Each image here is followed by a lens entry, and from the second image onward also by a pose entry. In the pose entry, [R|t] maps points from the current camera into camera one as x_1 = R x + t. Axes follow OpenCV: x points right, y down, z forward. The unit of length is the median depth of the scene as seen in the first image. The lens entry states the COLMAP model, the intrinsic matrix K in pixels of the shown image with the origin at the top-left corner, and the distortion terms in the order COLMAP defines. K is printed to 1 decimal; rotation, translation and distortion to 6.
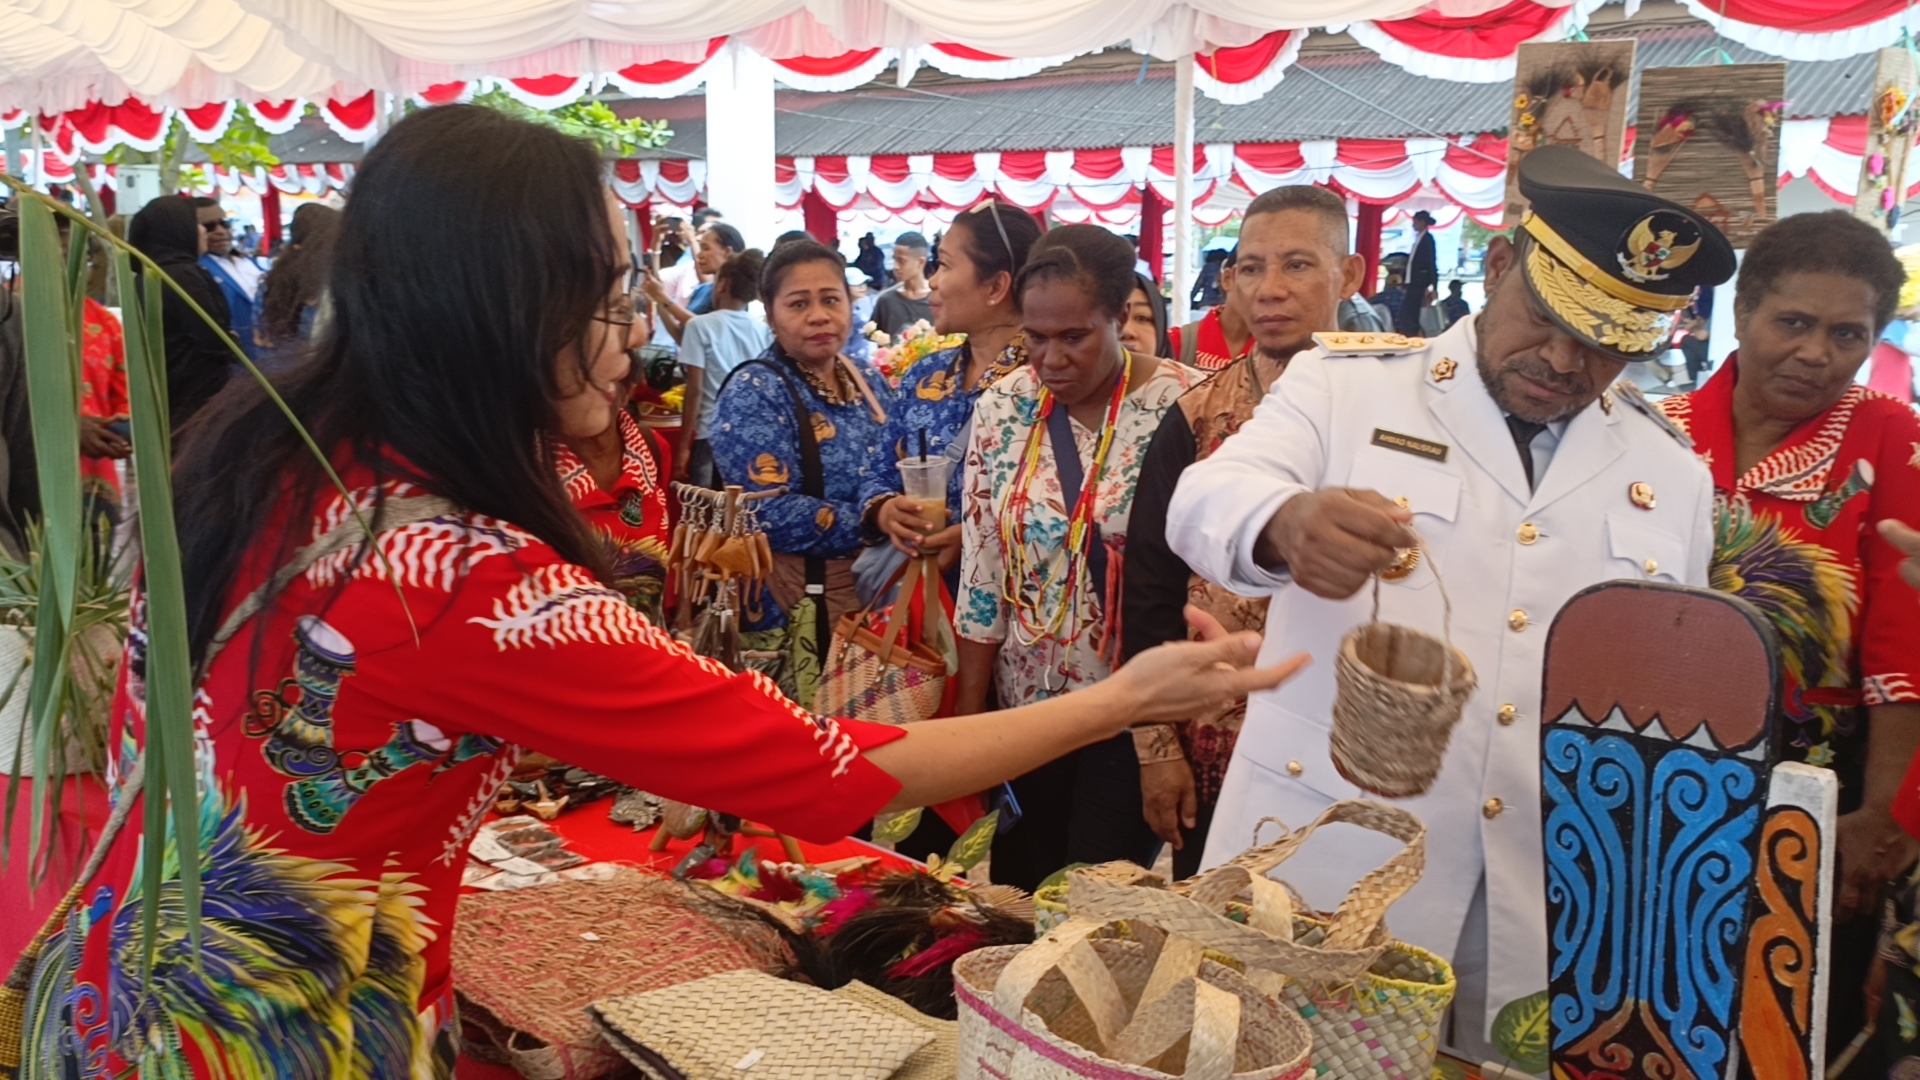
lens RADIAL K [[1718.4, 0, 960.0], [0, 1718.4, 540.0], [0, 0, 1]] dist [0.165707, -0.228950]
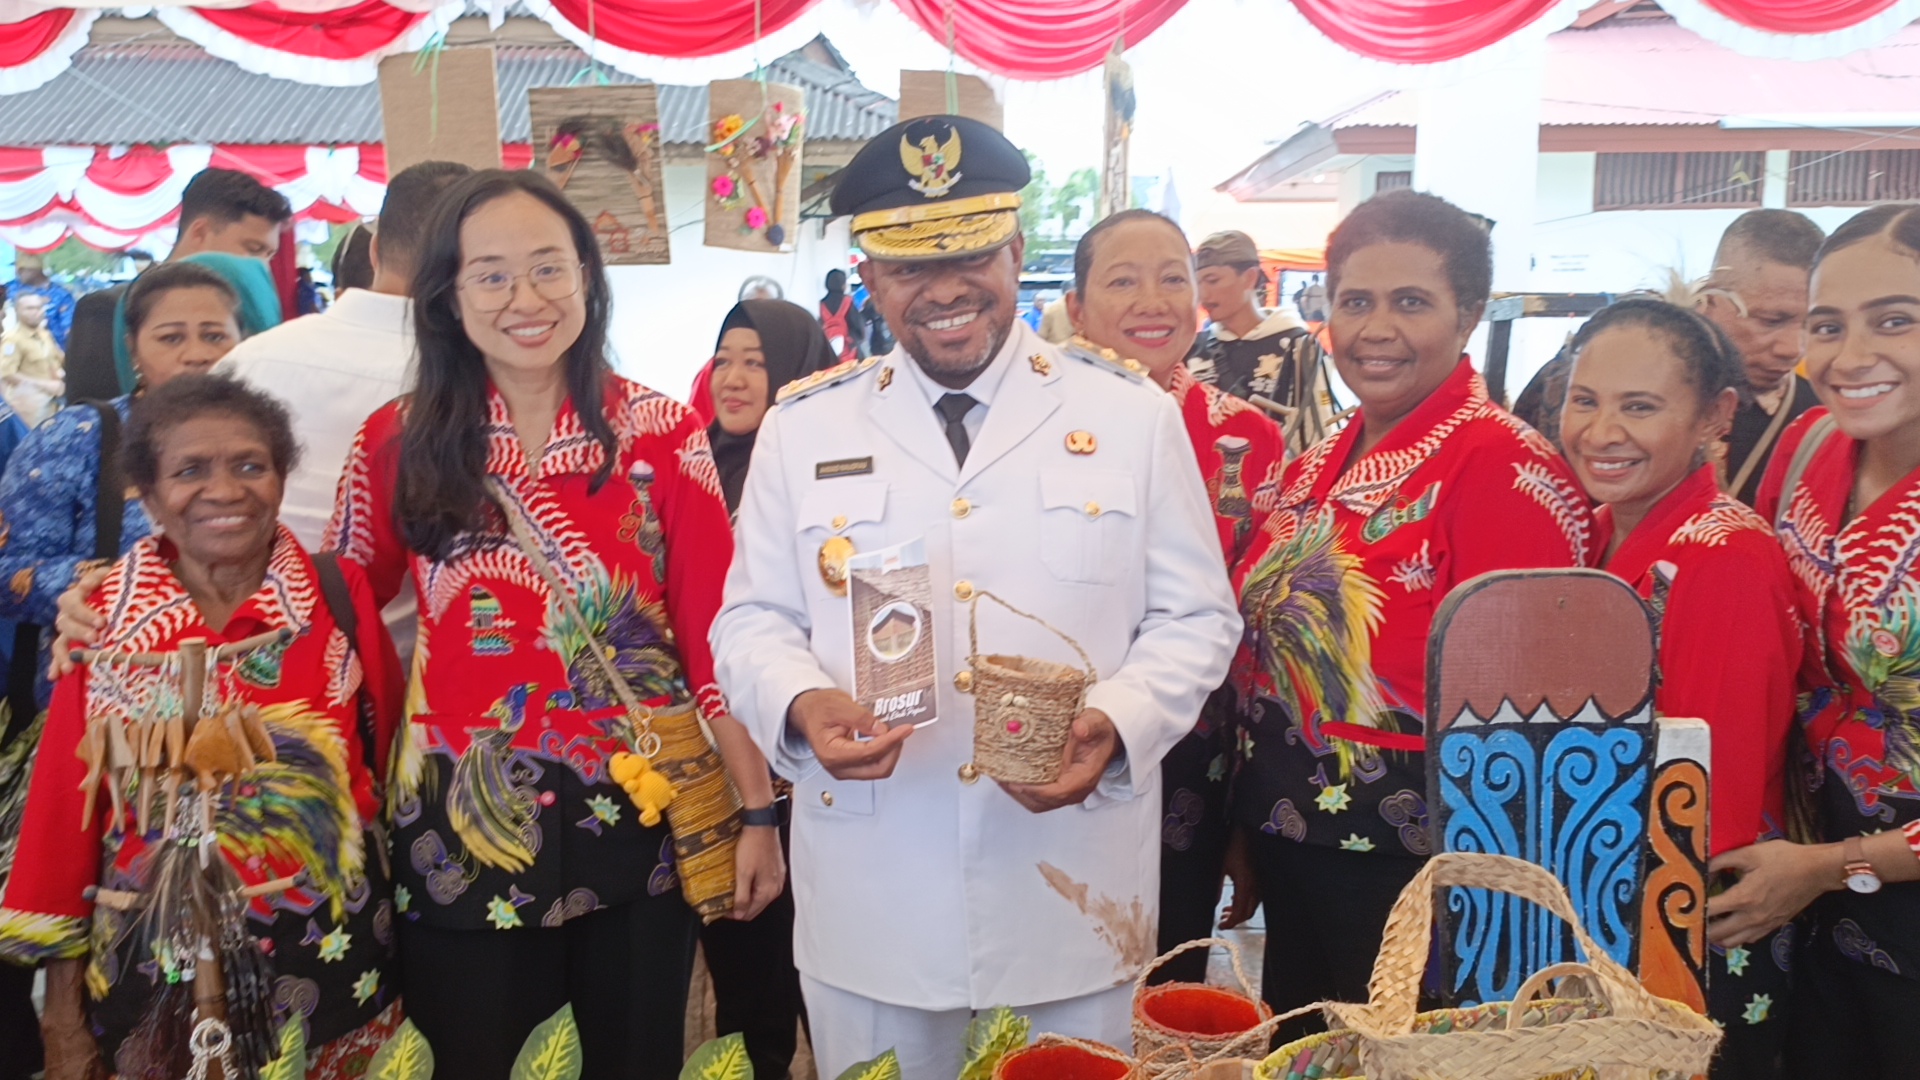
lens RADIAL K [[1718.4, 0, 960.0], [0, 1718.4, 540.0], [0, 0, 1]] dist [0.165707, -0.228950]
pose [[0.721075, -0.129360, 0.680674, -0.514513], [0.137486, 0.989595, 0.042423, -0.079535], [-0.679079, 0.062994, 0.731357, 0.484727]]
